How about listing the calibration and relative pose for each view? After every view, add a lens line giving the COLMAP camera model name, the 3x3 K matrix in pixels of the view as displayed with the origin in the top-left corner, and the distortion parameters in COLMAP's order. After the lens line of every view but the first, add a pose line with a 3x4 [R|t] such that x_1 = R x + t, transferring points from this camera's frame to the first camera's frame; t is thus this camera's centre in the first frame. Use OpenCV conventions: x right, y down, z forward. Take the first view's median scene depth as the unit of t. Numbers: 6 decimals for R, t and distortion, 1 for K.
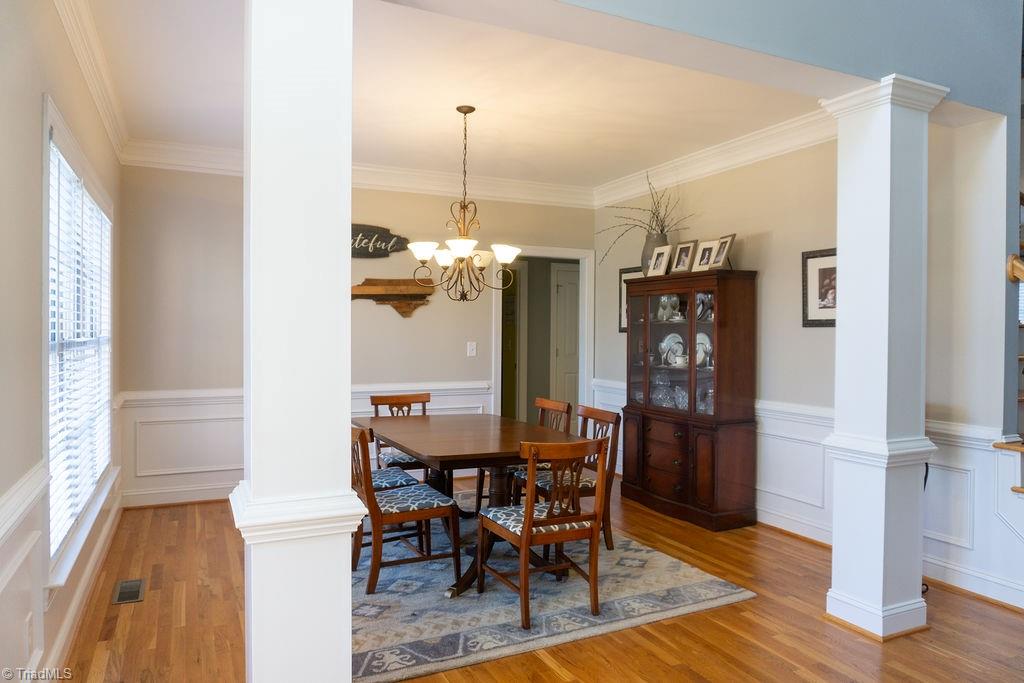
lens RADIAL K [[683.3, 0, 514.2], [0, 683.3, 338.9], [0, 0, 1]] dist [-0.015385, 0.000078]
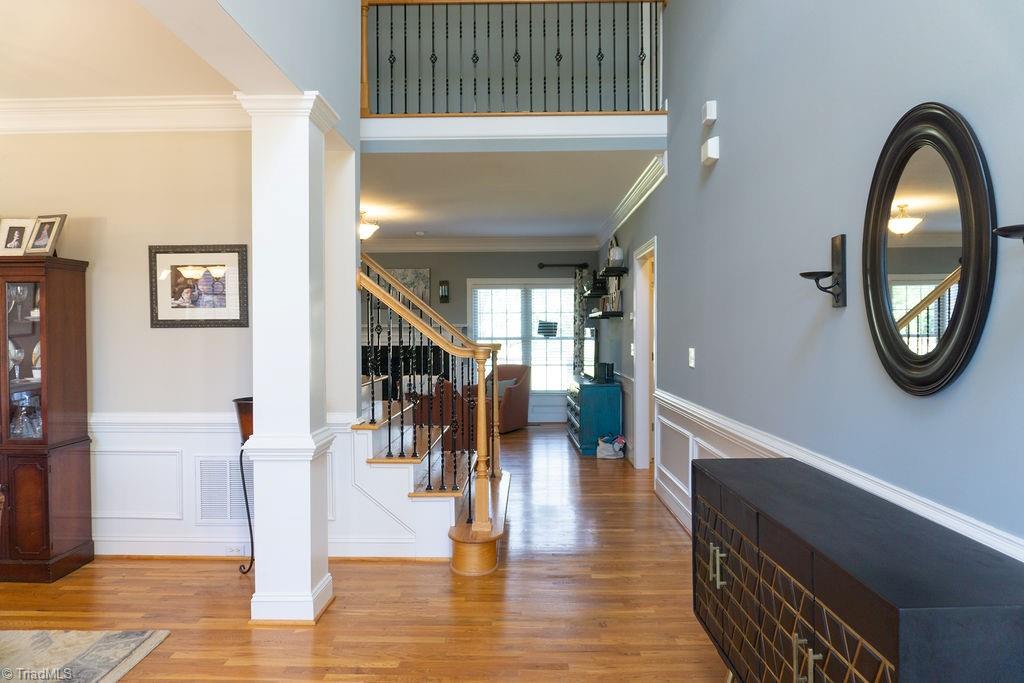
lens RADIAL K [[683.3, 0, 514.2], [0, 683.3, 338.9], [0, 0, 1]] dist [-0.015385, 0.000078]
pose [[0.456479, -0.014894, 0.889609, -0.168245], [0.015596, 0.999840, 0.008737, -0.002855], [-0.889597, 0.009885, 0.456639, 0.152875]]
